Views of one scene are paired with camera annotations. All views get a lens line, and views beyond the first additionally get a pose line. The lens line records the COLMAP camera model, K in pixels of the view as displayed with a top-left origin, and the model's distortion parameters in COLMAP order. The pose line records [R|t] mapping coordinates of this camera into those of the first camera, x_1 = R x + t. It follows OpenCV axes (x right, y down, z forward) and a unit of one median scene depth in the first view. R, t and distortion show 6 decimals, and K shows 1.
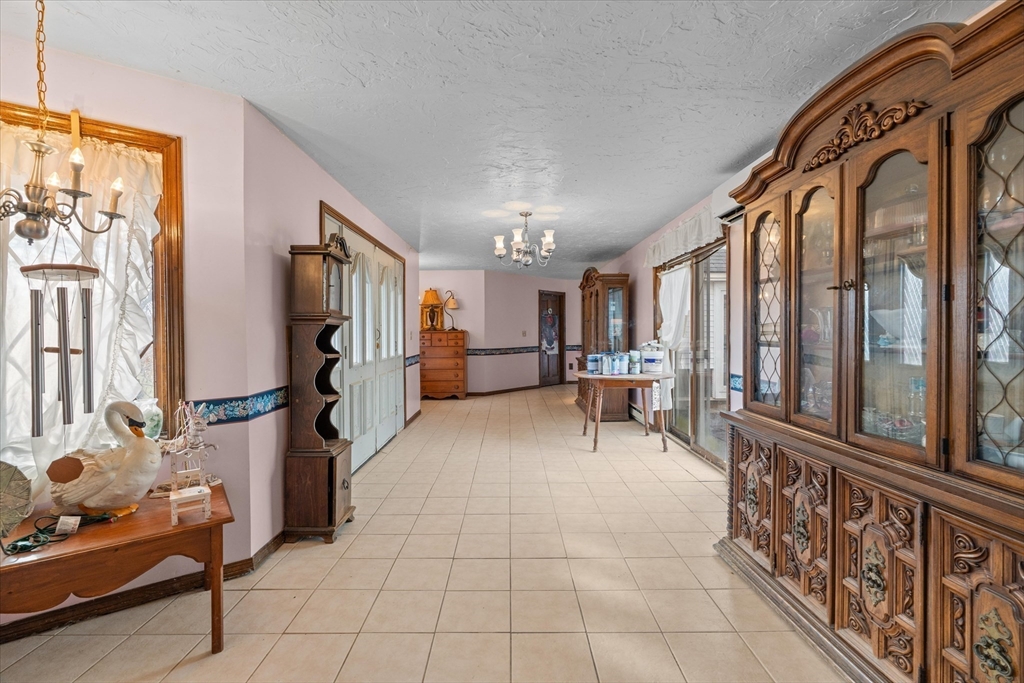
lens RADIAL K [[463.2, 0, 512.0], [0, 463.2, 341.5], [0, 0, 1]] dist [0.002276, 0.000105]
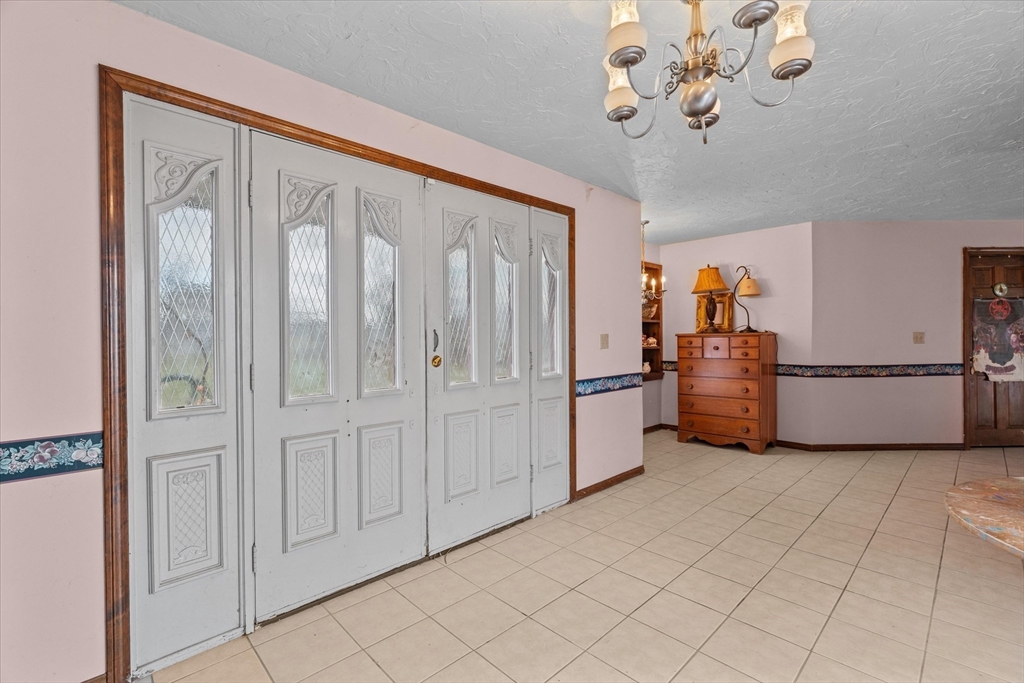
lens RADIAL K [[463.2, 0, 512.0], [0, 463.2, 341.5], [0, 0, 1]] dist [0.002276, 0.000105]
pose [[0.699836, 0.008636, -0.714252, 0.085119], [-0.012973, 0.999916, -0.000621, -0.007498], [0.714186, 0.009700, 0.699889, 0.368146]]
